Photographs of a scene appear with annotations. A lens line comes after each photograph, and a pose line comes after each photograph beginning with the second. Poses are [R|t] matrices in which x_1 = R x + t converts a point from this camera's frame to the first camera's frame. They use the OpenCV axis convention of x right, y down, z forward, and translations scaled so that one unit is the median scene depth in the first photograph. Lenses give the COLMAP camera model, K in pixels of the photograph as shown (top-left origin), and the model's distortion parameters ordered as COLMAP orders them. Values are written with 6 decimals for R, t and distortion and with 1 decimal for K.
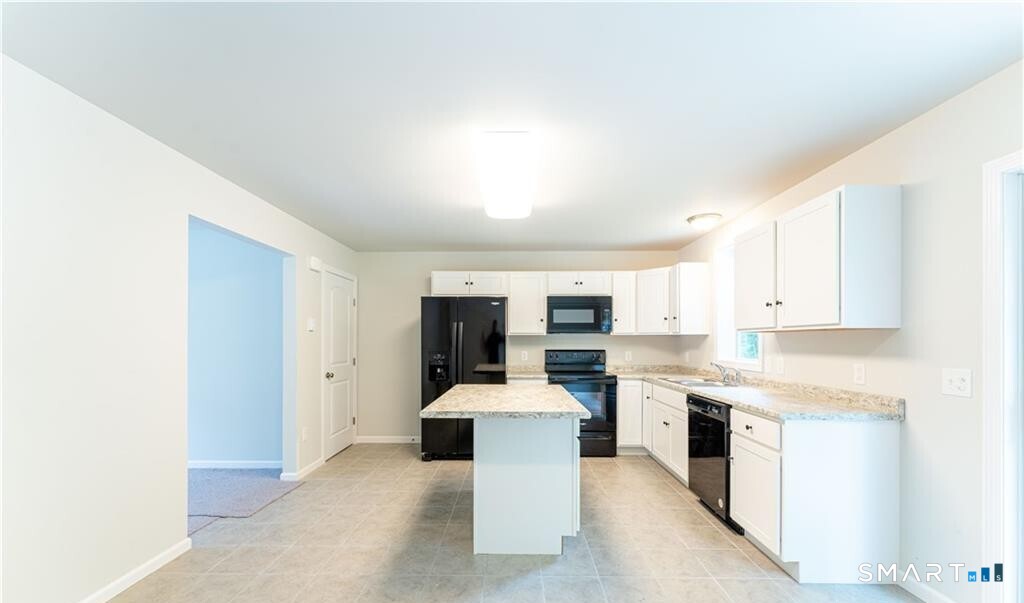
lens RADIAL K [[409.5, 0, 508.8], [0, 409.5, 342.7], [0, 0, 1]] dist [0.013698, -0.000416]
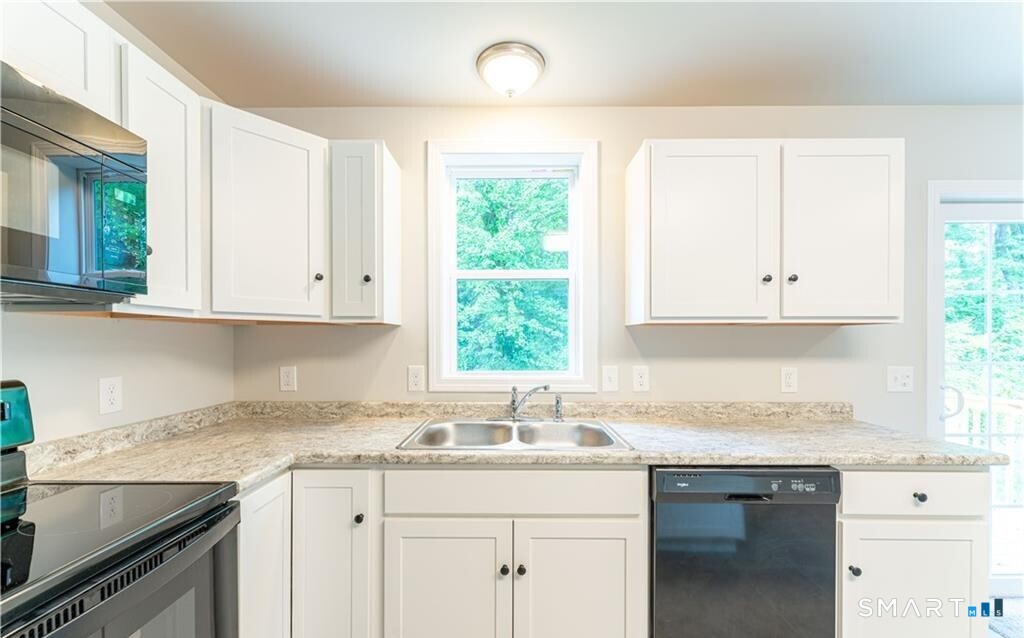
lens RADIAL K [[422.0, 0, 515.9], [0, 422.0, 340.9], [0, 0, 1]] dist [0.000522, -0.000418]
pose [[-0.013356, -0.001113, 0.999910, 0.011438], [0.003373, 0.999994, 0.001158, -0.002142], [-0.999905, 0.003388, -0.013352, 0.834793]]
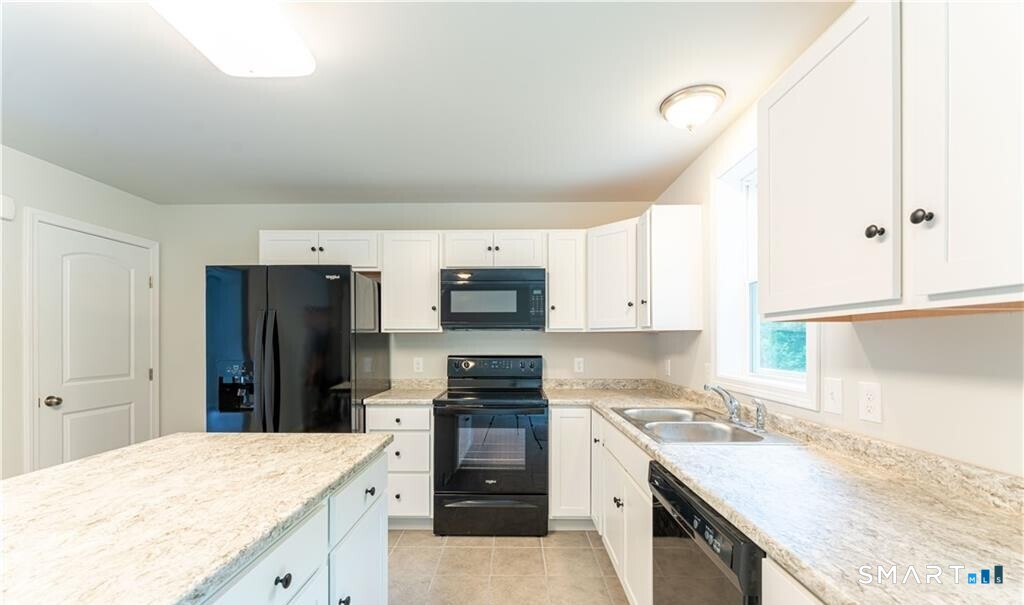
lens RADIAL K [[409.5, 0, 504.7], [0, 409.5, 342.4], [0, 0, 1]] dist [0.013698, -0.000416]
pose [[0.999977, -0.001911, -0.006449, 0.203814], [0.001908, 0.999998, -0.000458, -0.002873], [0.006450, 0.000446, 0.999979, 0.402983]]
